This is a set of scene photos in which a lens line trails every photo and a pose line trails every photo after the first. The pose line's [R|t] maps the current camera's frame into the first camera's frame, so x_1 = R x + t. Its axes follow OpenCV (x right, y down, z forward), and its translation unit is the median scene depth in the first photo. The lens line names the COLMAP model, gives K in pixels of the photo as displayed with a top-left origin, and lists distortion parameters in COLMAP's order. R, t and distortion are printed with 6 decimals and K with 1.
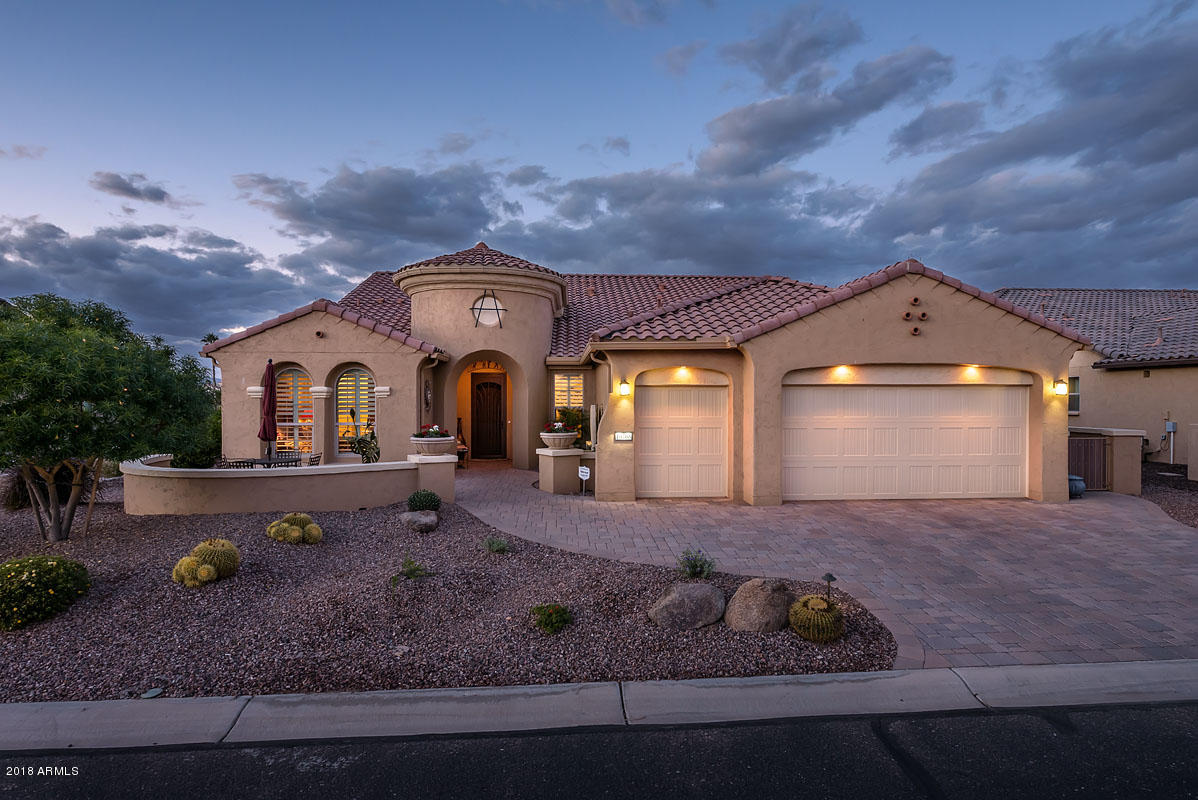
lens RADIAL K [[687.6, 0, 600.5], [0, 687.6, 382.2], [0, 0, 1]] dist [-0.003061, 0.024446]
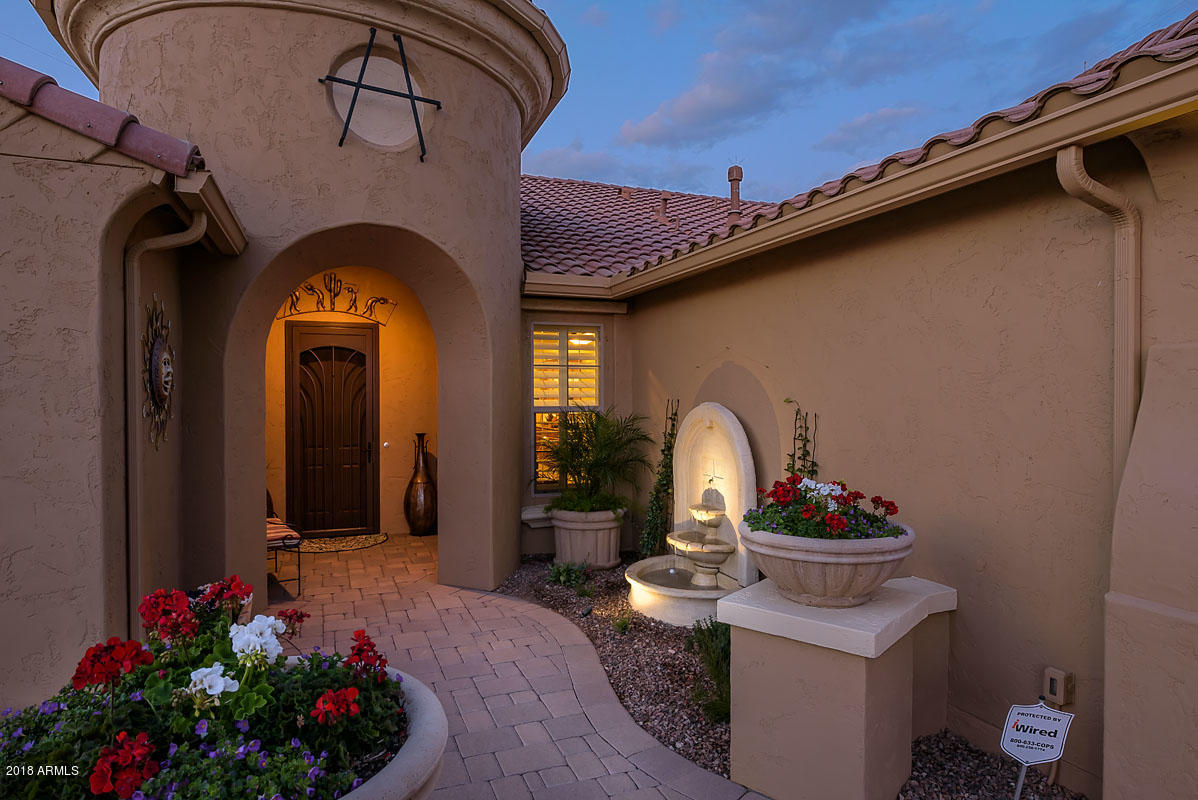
lens RADIAL K [[707.6, 0, 599.0], [0, 707.6, 400.0], [0, 0, 1]] dist [-0.004439, -0.001036]
pose [[0.951383, -0.000870, 0.308009, -0.173780], [-0.008114, 0.999578, 0.027886, 0.022597], [-0.307903, -0.029029, 0.950975, 0.687658]]
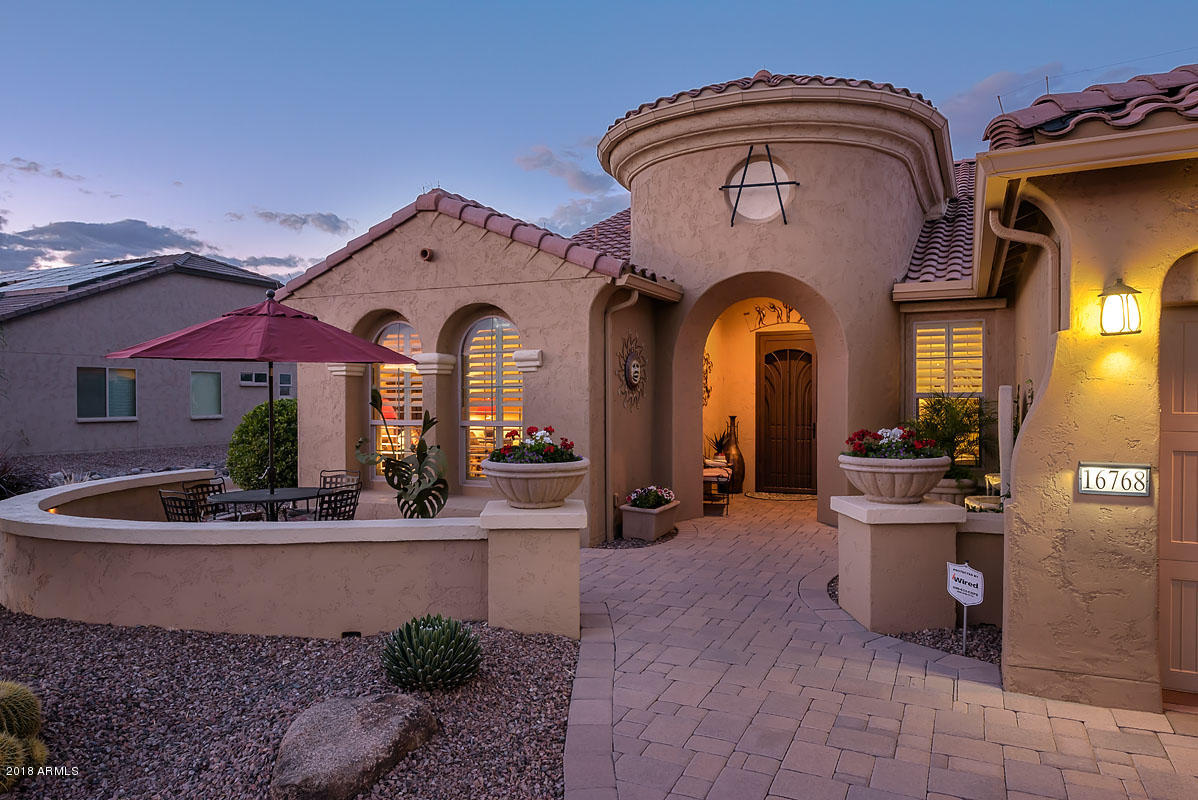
lens RADIAL K [[793.2, 0, 599.0], [0, 793.2, 400.0], [0, 0, 1]] dist [-0.000982, 0.000699]
pose [[0.877285, 0.000713, -0.479970, 0.003276], [0.012984, 0.999598, 0.025216, 0.026978], [0.479795, -0.028354, 0.876922, 0.480744]]
